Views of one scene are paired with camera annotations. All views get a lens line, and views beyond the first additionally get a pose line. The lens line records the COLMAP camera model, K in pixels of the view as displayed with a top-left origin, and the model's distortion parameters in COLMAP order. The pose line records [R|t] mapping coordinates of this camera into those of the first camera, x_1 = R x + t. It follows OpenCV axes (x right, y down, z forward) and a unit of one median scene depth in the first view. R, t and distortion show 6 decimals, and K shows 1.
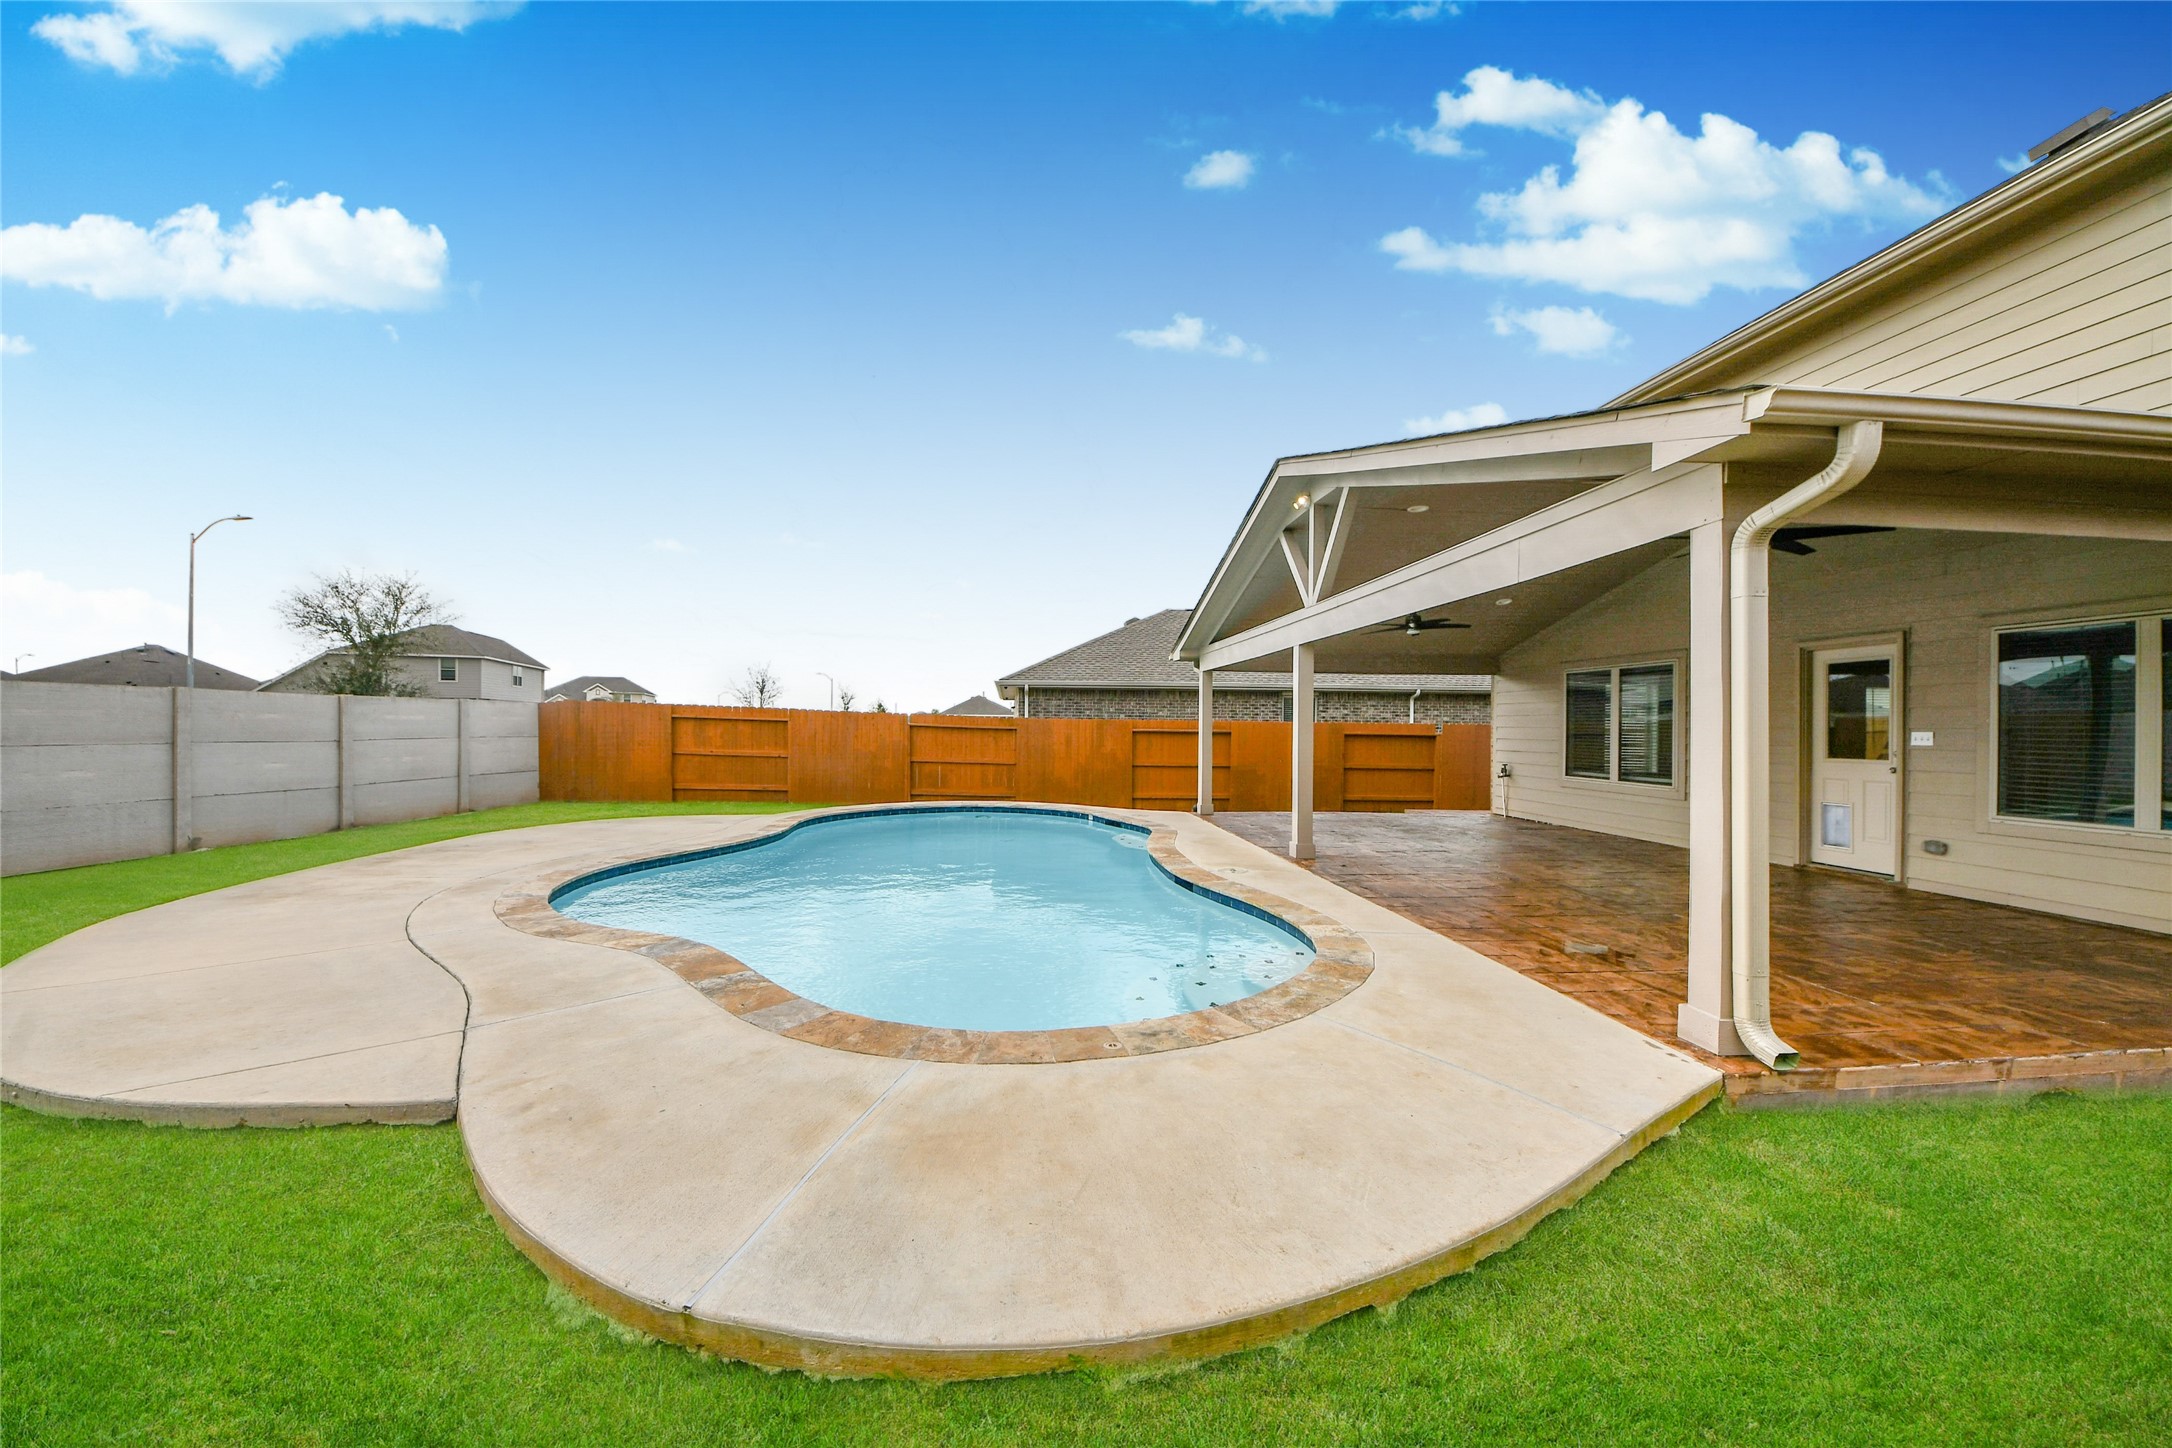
lens RADIAL K [[772.6, 0, 1083.9], [0, 772.6, 727.5], [0, 0, 1]] dist [0.062154, -0.025288]
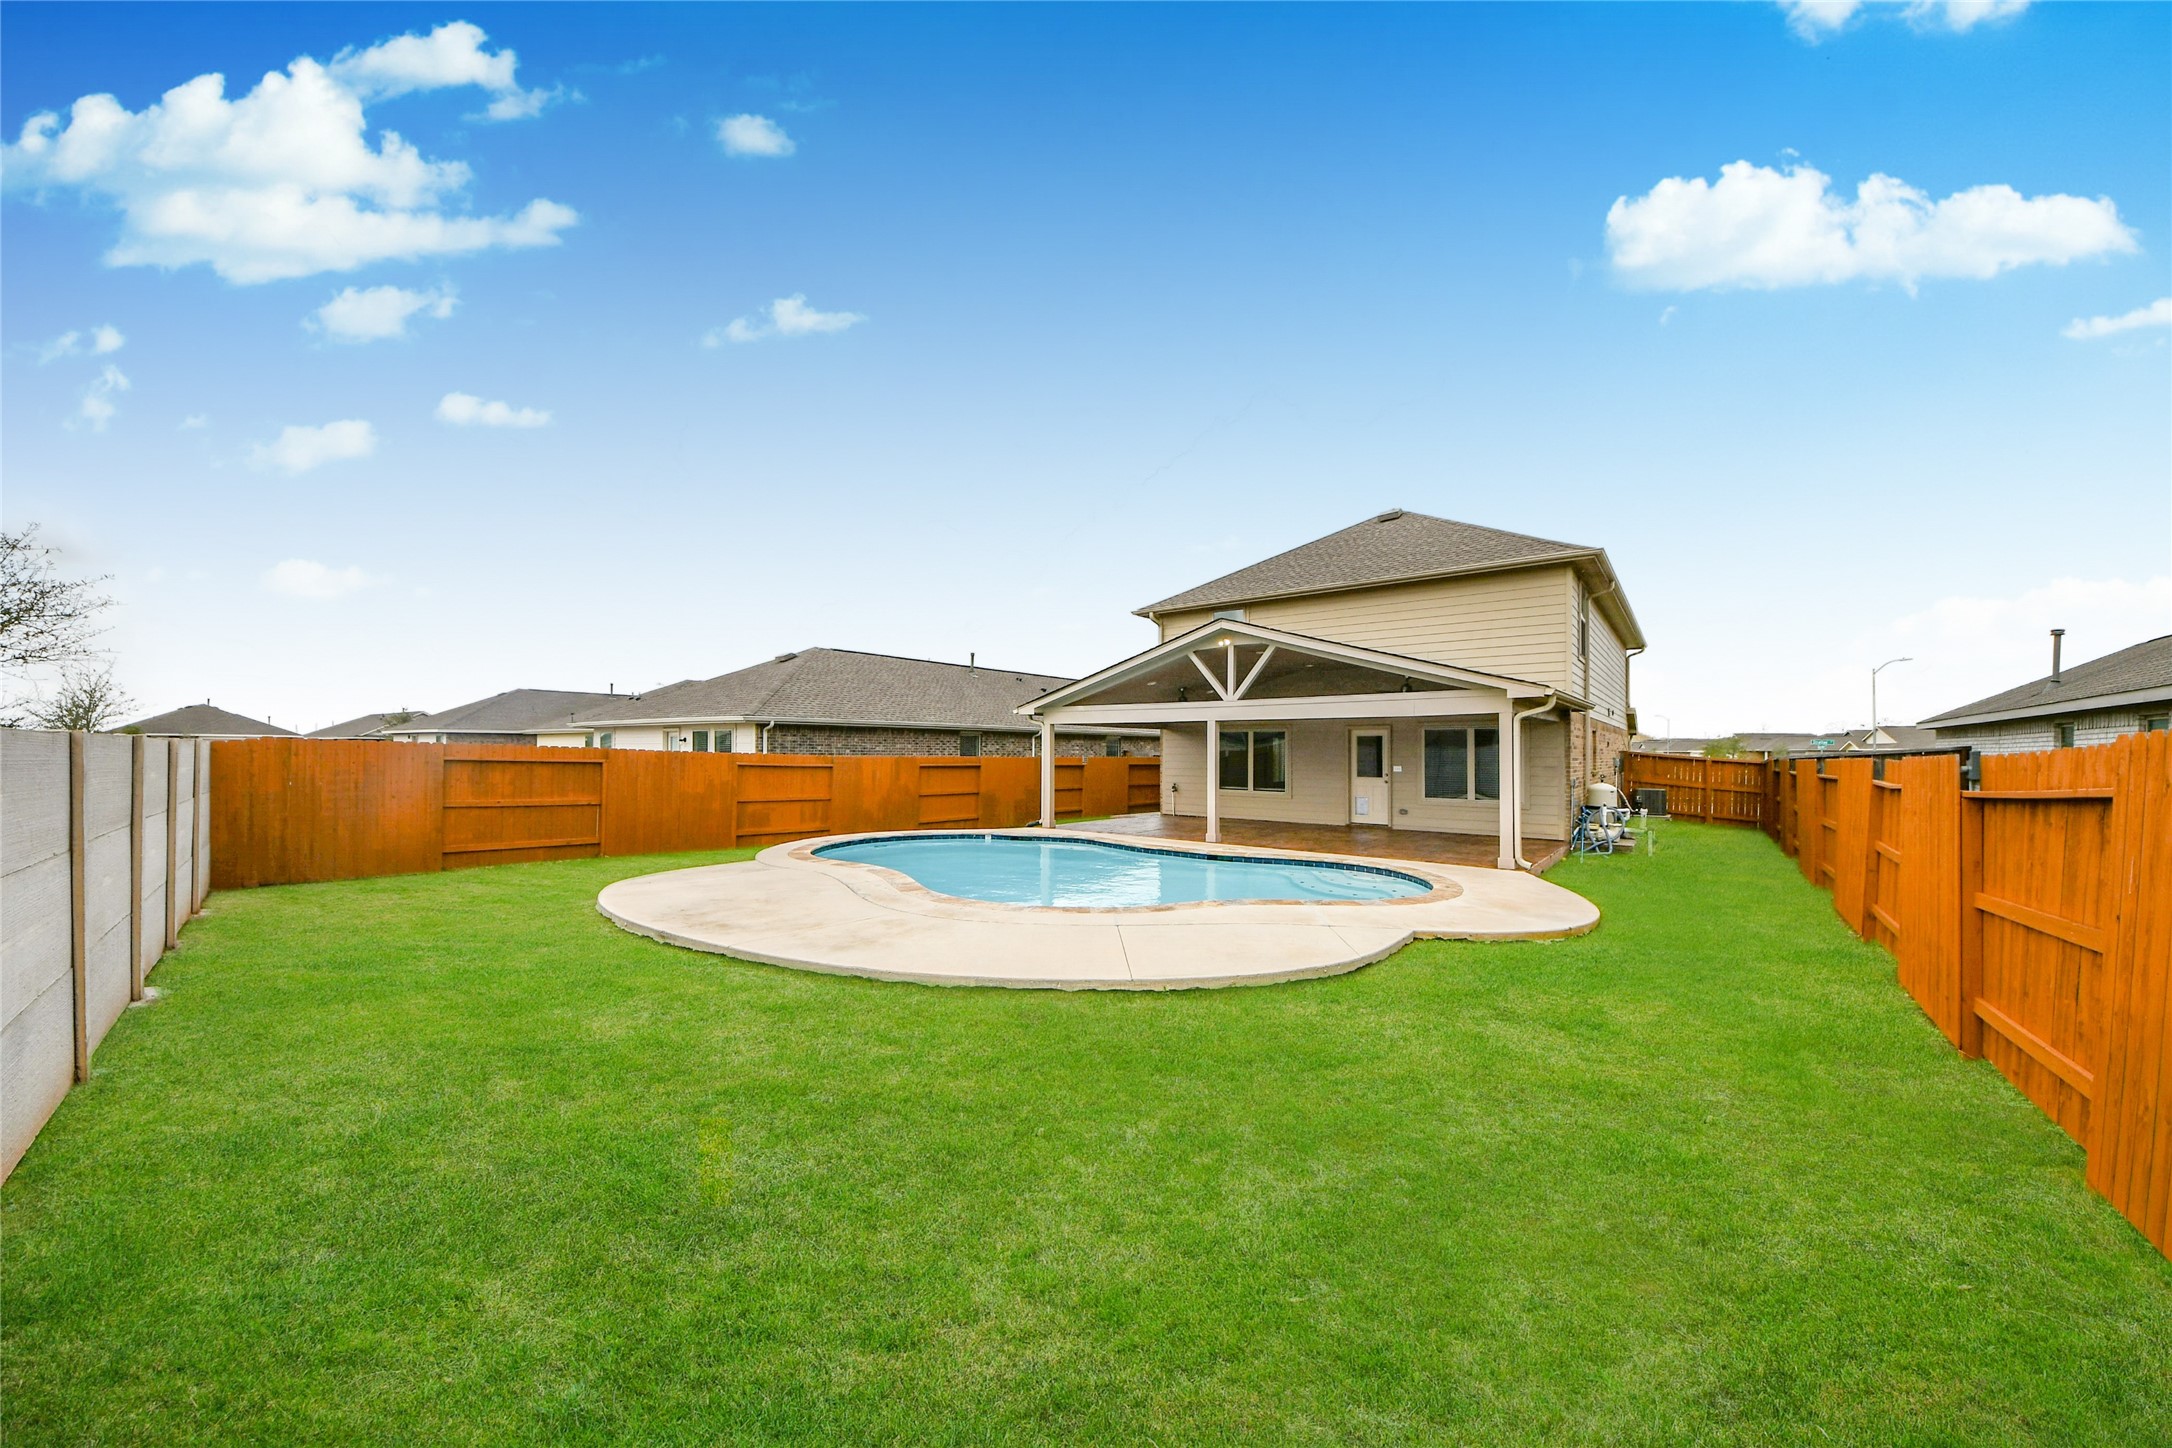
lens RADIAL K [[772.6, 0, 1083.9], [0, 772.6, 727.5], [0, 0, 1]] dist [0.062154, -0.025288]
pose [[0.704109, 0.016900, 0.709891, -0.762474], [0.001674, 0.999674, -0.025459, -0.030297], [-0.710090, 0.019114, 0.703851, -0.015825]]
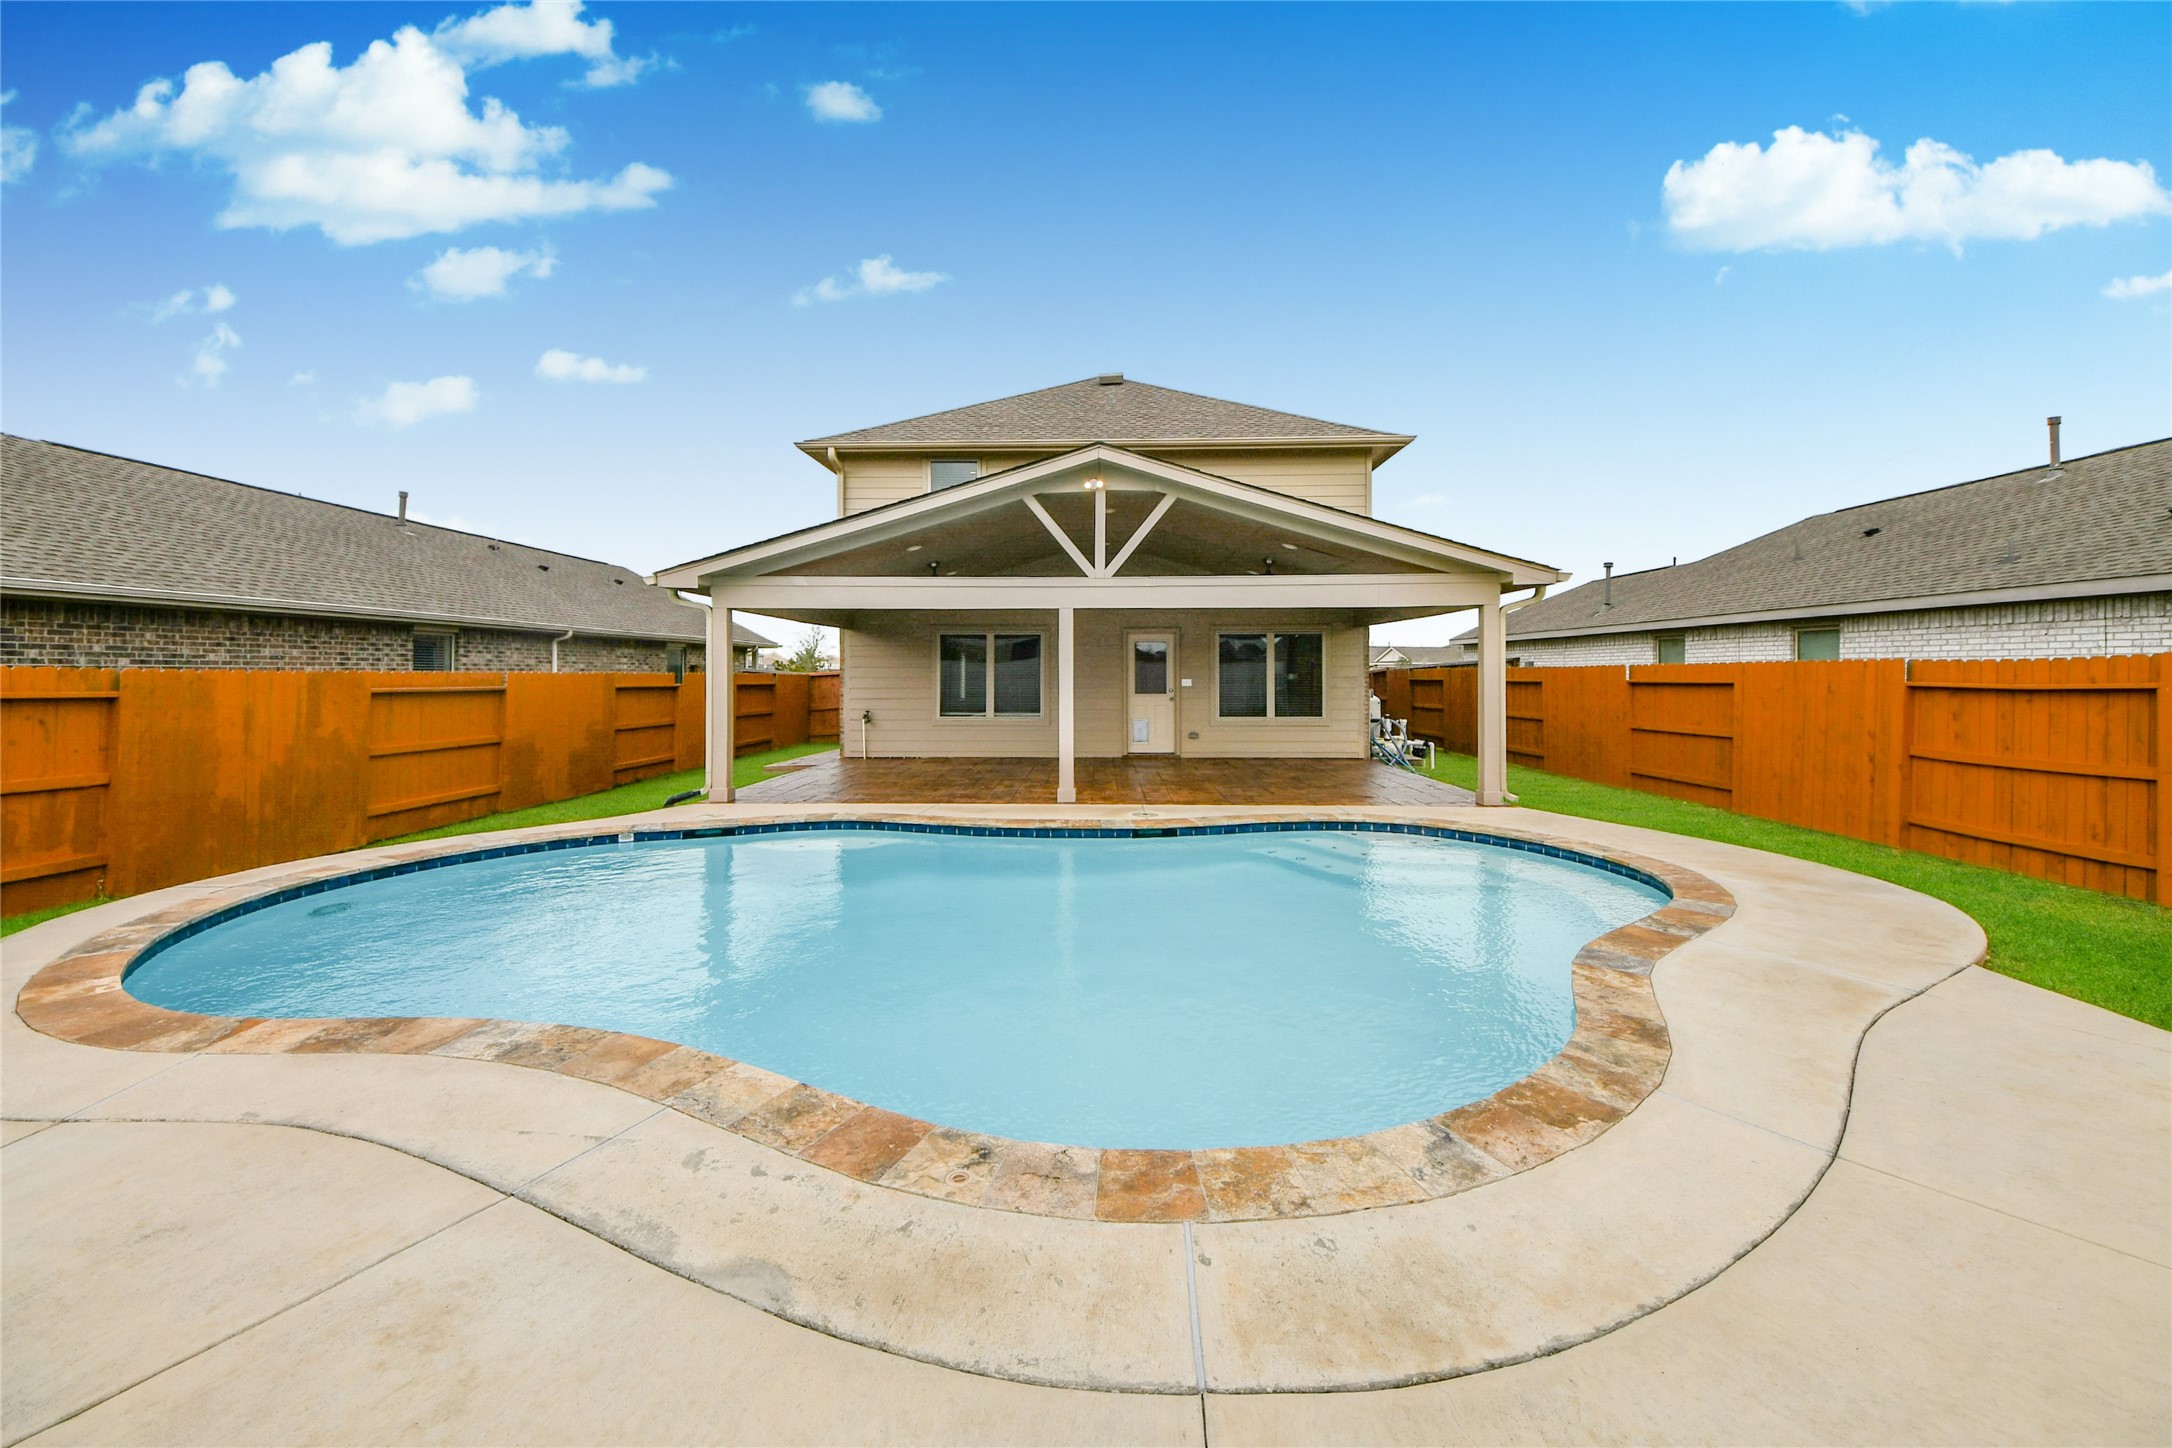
lens RADIAL K [[800.6, 0, 1080.8], [0, 800.6, 661.4], [0, 0, 1]] dist [0.016817, -0.012875]
pose [[0.138228, 0.003231, 0.990395, -0.546301], [0.002969, 0.999989, -0.003677, -0.017976], [-0.990396, 0.003449, 0.138216, 0.538796]]
